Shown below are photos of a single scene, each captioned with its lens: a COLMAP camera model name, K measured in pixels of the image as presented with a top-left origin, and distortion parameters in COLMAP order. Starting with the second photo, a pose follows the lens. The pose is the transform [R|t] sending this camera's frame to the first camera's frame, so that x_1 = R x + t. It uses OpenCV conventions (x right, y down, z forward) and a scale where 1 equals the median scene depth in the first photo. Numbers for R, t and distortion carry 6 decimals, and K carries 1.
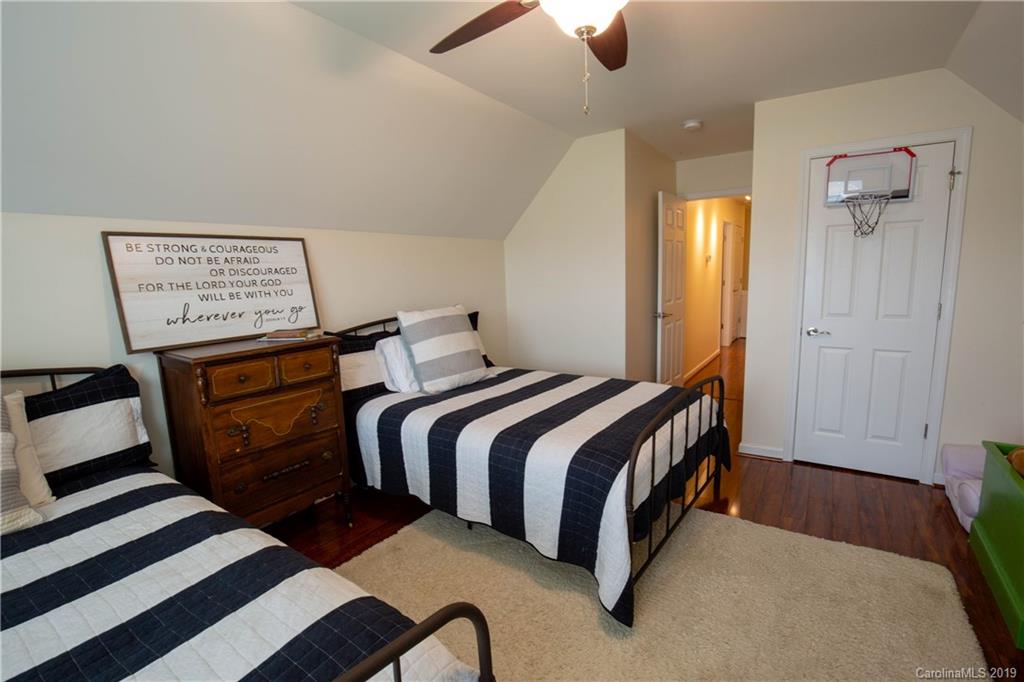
lens RADIAL K [[468.3, 0, 516.7], [0, 468.3, 347.5], [0, 0, 1]] dist [-0.037939, 0.007509]
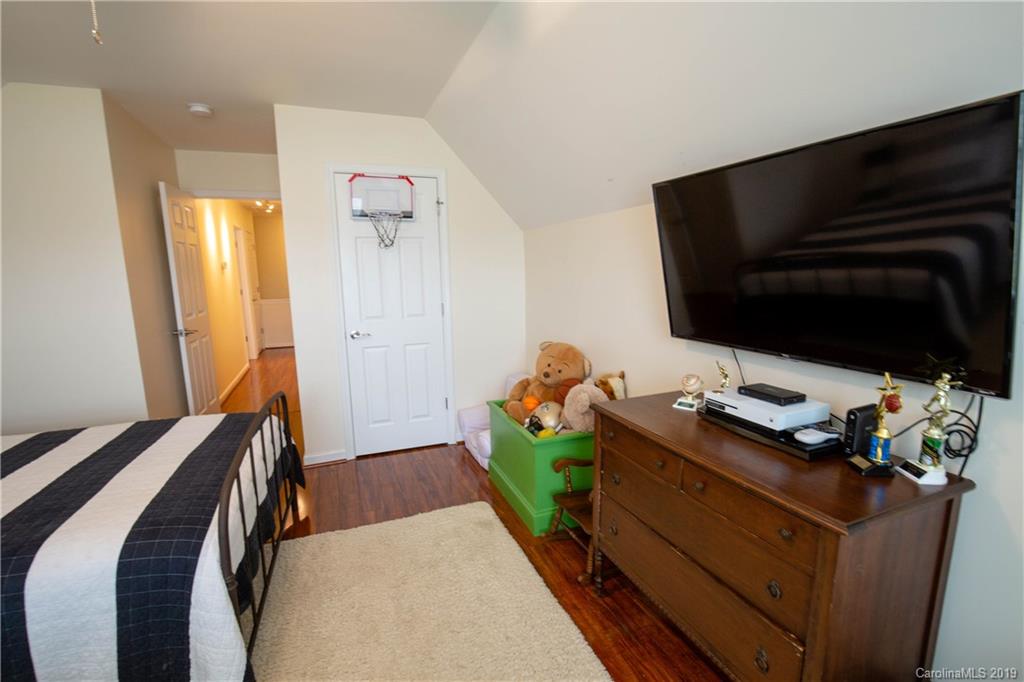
lens RADIAL K [[468.3, 0, 516.7], [0, 468.3, 347.5], [0, 0, 1]] dist [-0.037939, 0.007509]
pose [[0.559439, -0.114304, 0.820952, -0.050840], [0.129169, 0.990368, 0.049870, -0.011718], [-0.818745, 0.078142, 0.568815, 0.087791]]
